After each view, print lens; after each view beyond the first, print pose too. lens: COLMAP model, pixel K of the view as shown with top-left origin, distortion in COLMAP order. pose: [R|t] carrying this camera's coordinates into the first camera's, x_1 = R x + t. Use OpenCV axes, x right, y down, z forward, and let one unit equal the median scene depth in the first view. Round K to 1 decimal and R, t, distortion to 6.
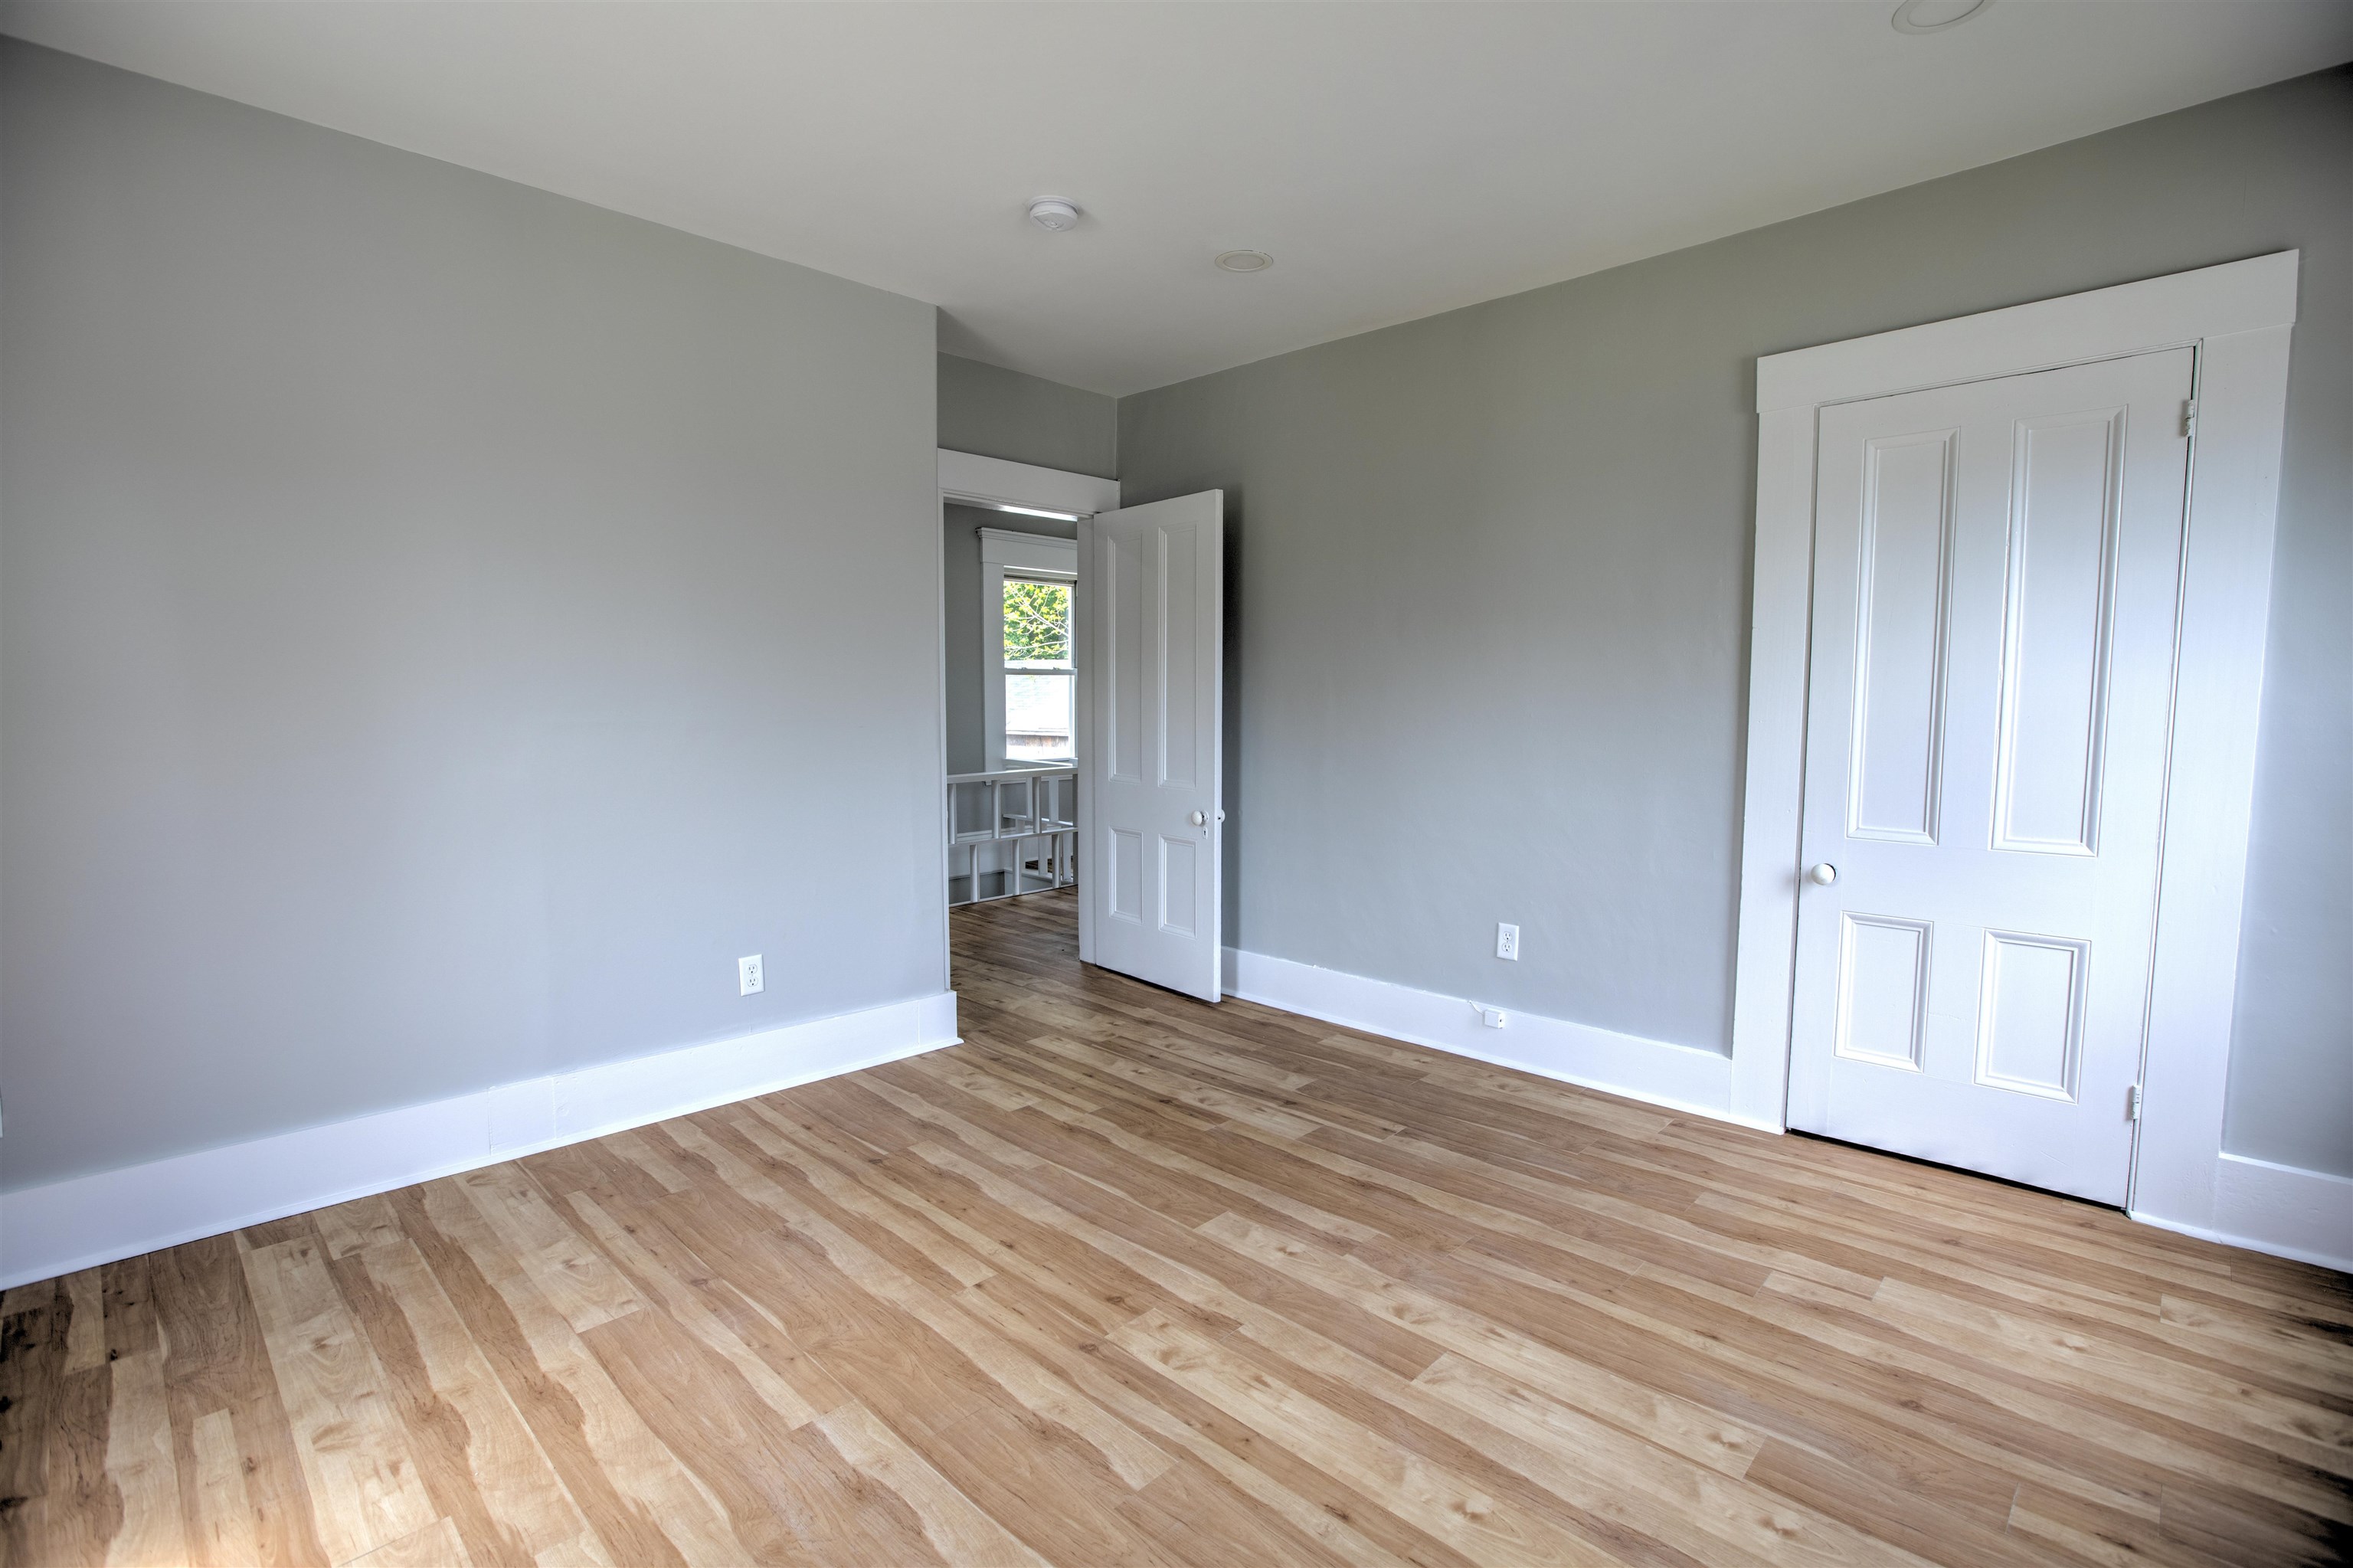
lens RADIAL K [[1091.2, 0, 1194.4], [0, 1091.2, 779.4], [0, 0, 1]] dist [-0.050775, 0.018936]
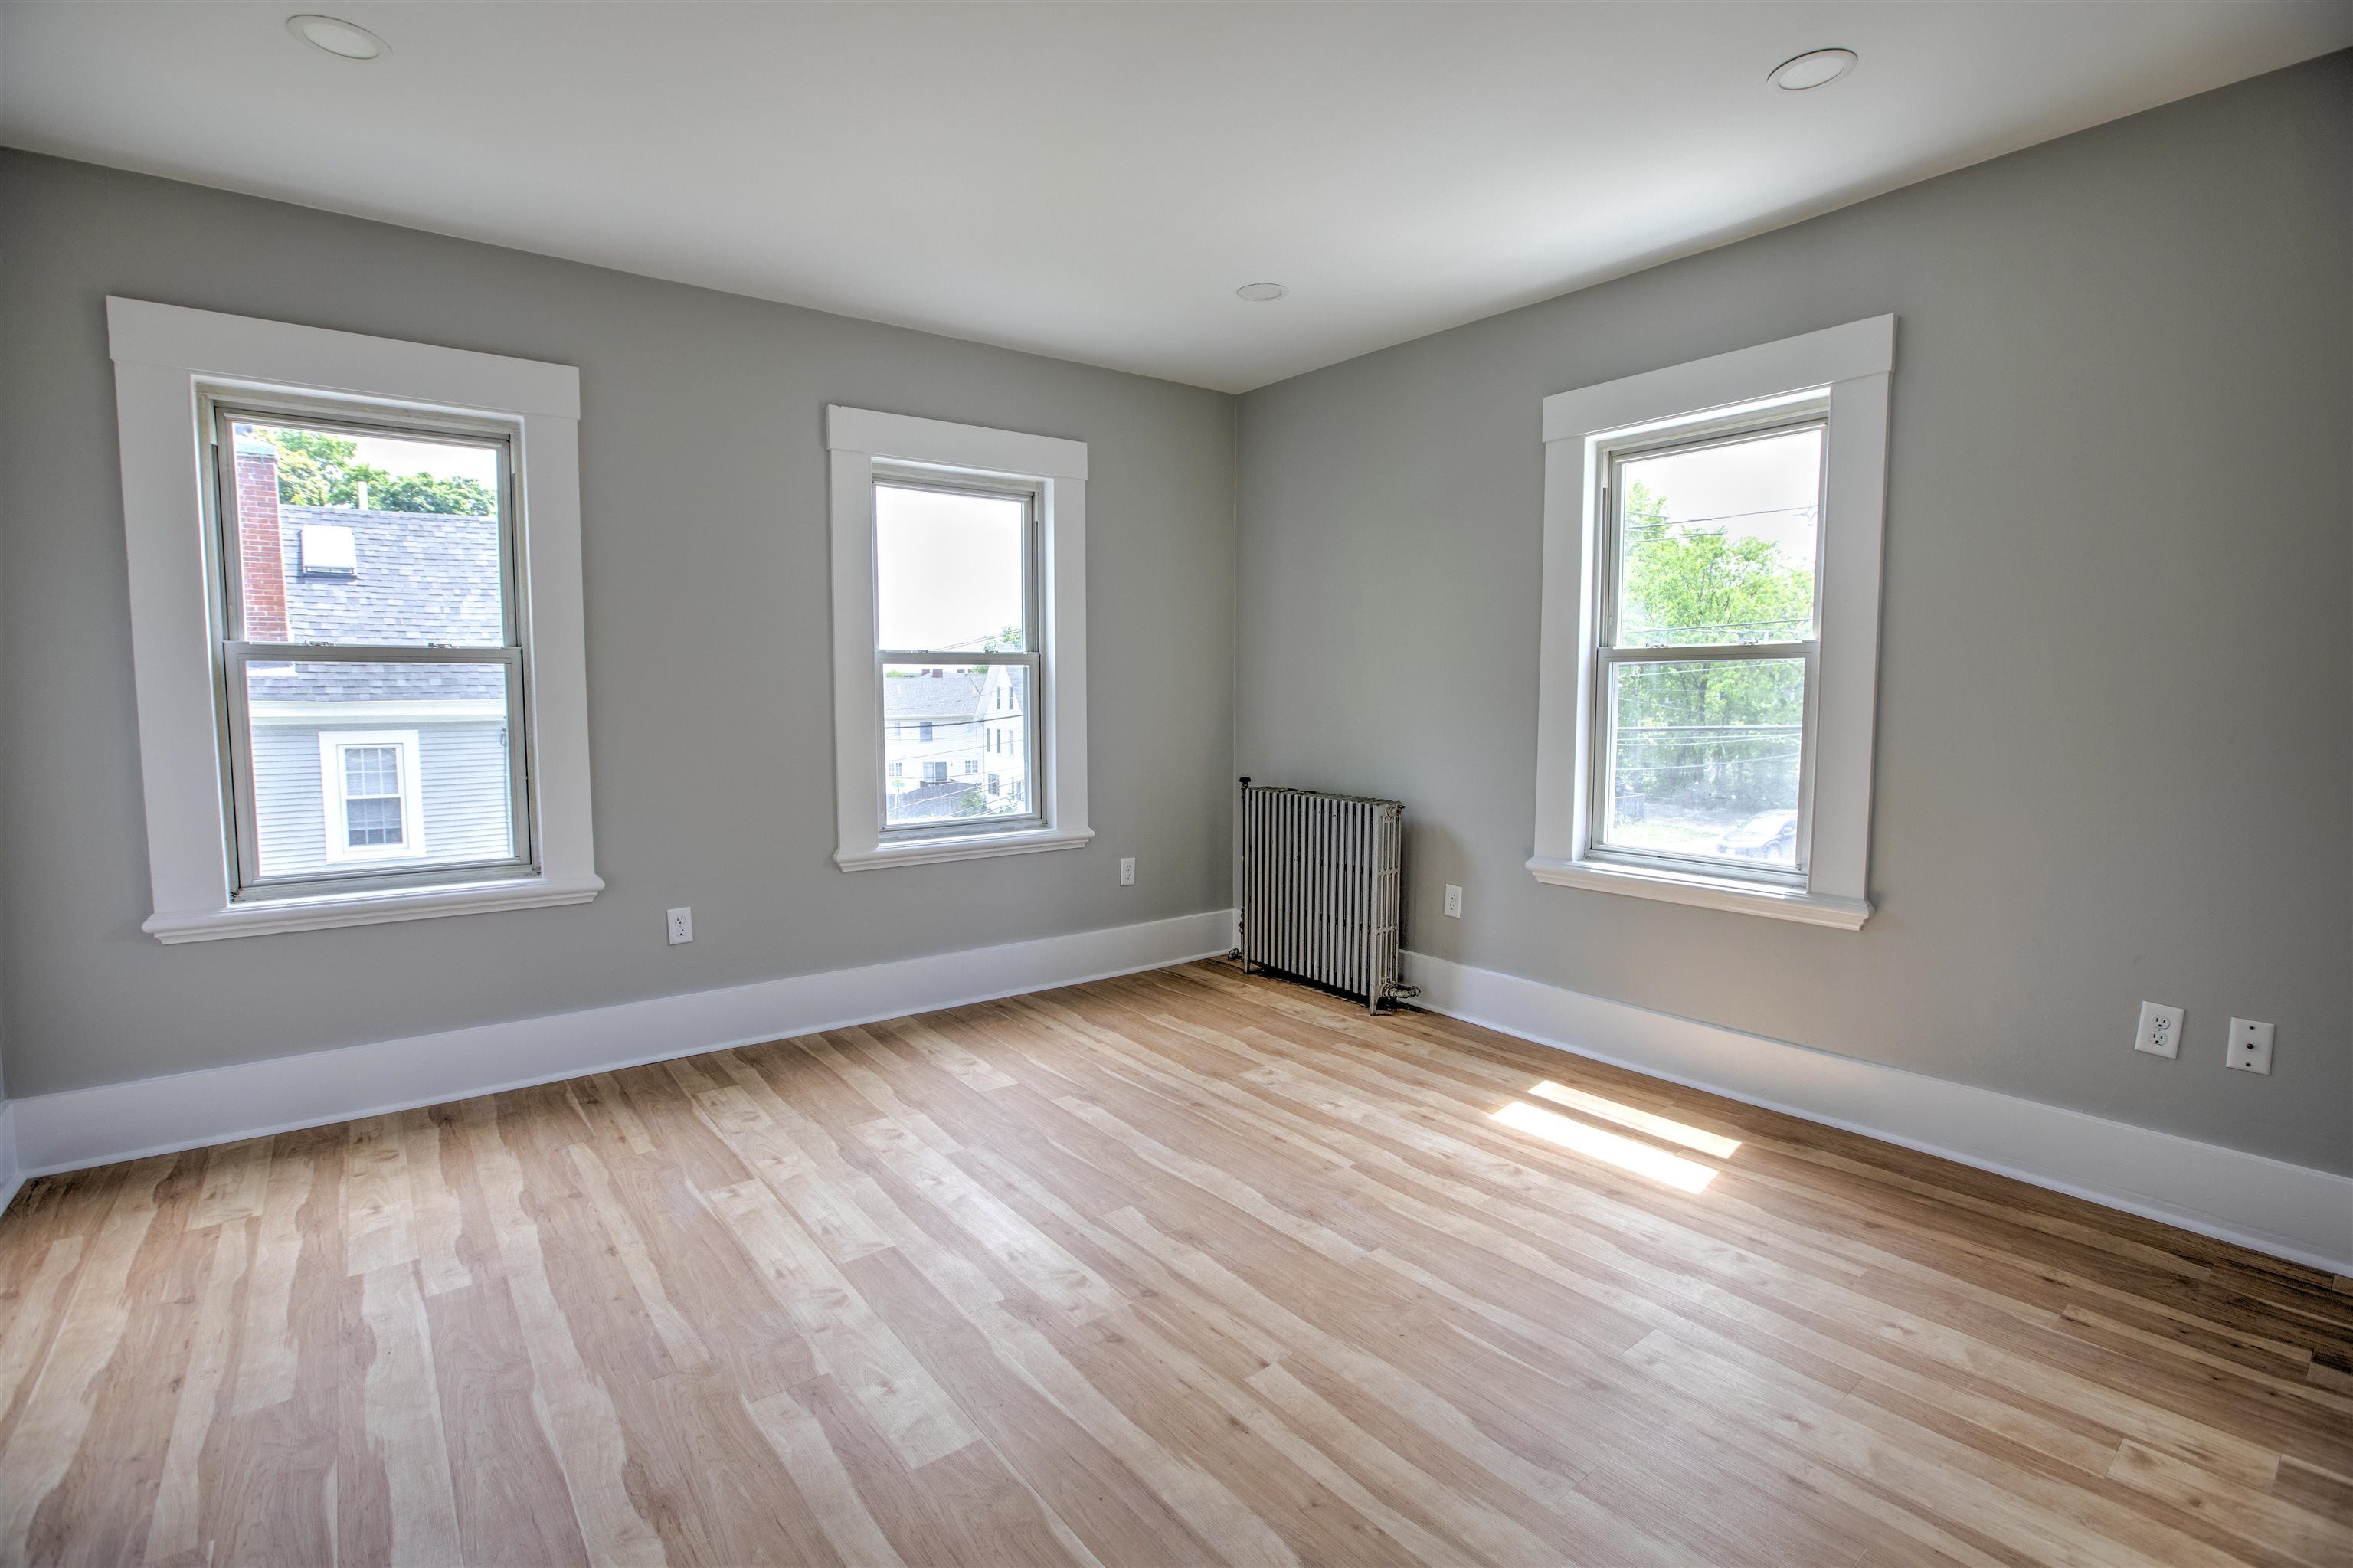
lens RADIAL K [[1091.2, 0, 1194.4], [0, 1091.2, 779.4], [0, 0, 1]] dist [-0.050775, 0.018936]
pose [[-0.991017, -0.012927, 0.133113, -0.270534], [0.009308, 0.986237, 0.165077, -0.152054], [-0.133415, 0.164833, -0.977257, 1.896405]]
